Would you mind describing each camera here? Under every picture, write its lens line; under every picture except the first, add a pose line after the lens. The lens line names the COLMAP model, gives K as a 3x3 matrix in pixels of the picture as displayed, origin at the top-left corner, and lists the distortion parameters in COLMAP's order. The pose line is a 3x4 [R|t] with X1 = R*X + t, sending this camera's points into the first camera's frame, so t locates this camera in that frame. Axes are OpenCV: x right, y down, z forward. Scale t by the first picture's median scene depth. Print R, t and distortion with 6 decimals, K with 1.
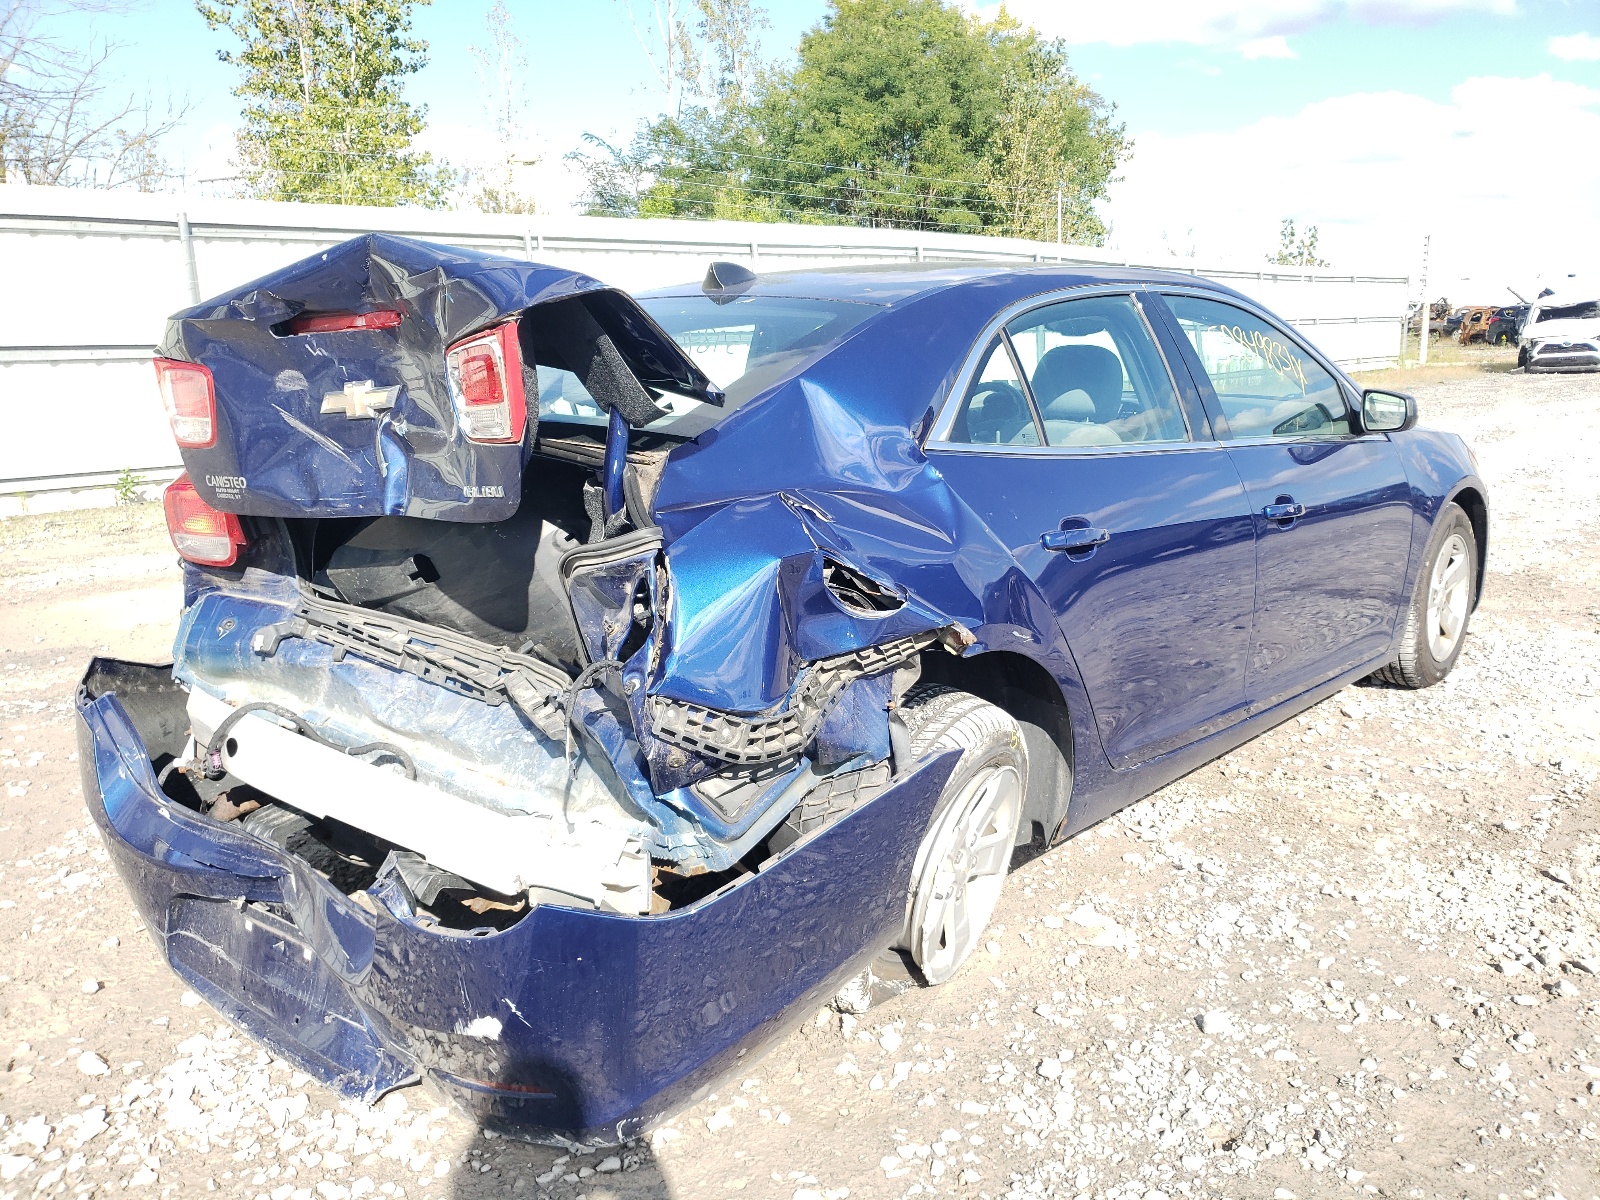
lens RADIAL K [[1205.9, 0, 803.2], [0, 1205.9, 590.4], [0, 0, 1]] dist [-0.005211, 0.004291]
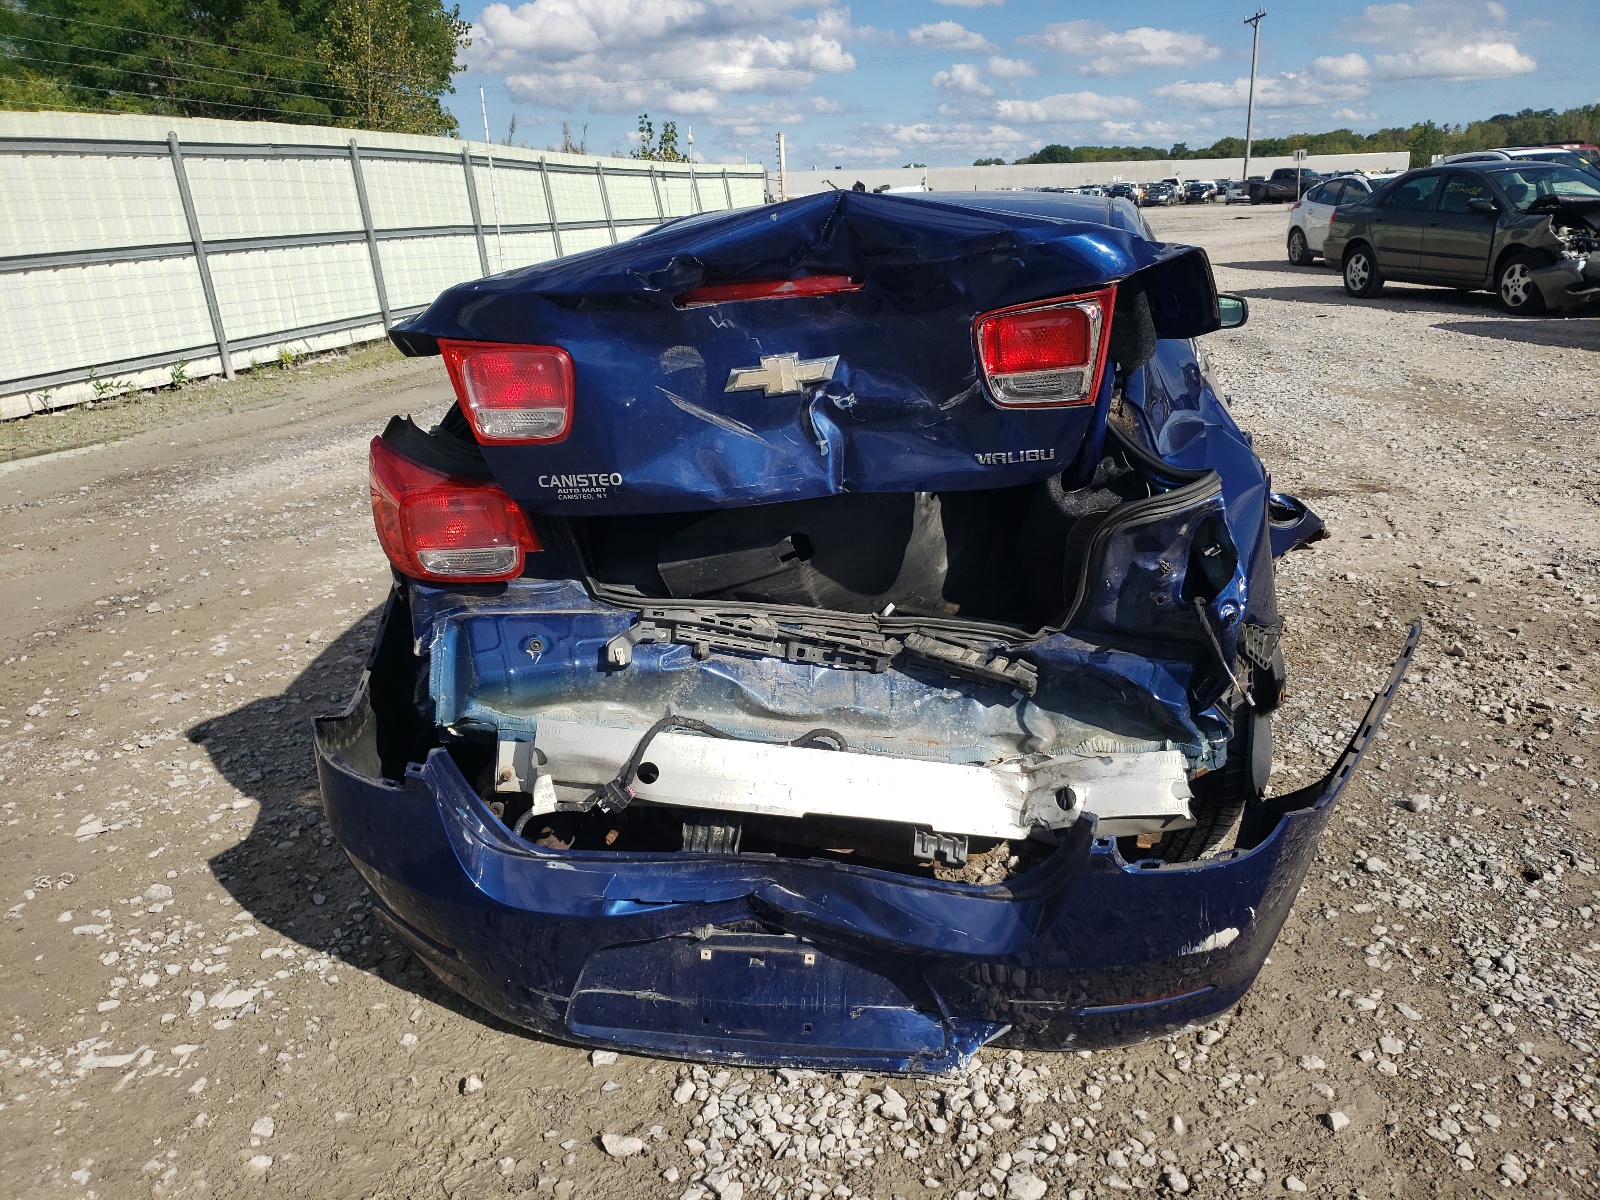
lens RADIAL K [[1205.9, 0, 803.0], [0, 1205.9, 611.0], [0, 0, 1]] dist [-0.005211, 0.004291]
pose [[0.865073, -0.168824, 0.472384, -0.754230], [0.122925, 0.984300, 0.126663, -0.086614], [-0.486351, -0.051505, 0.872244, 0.158322]]
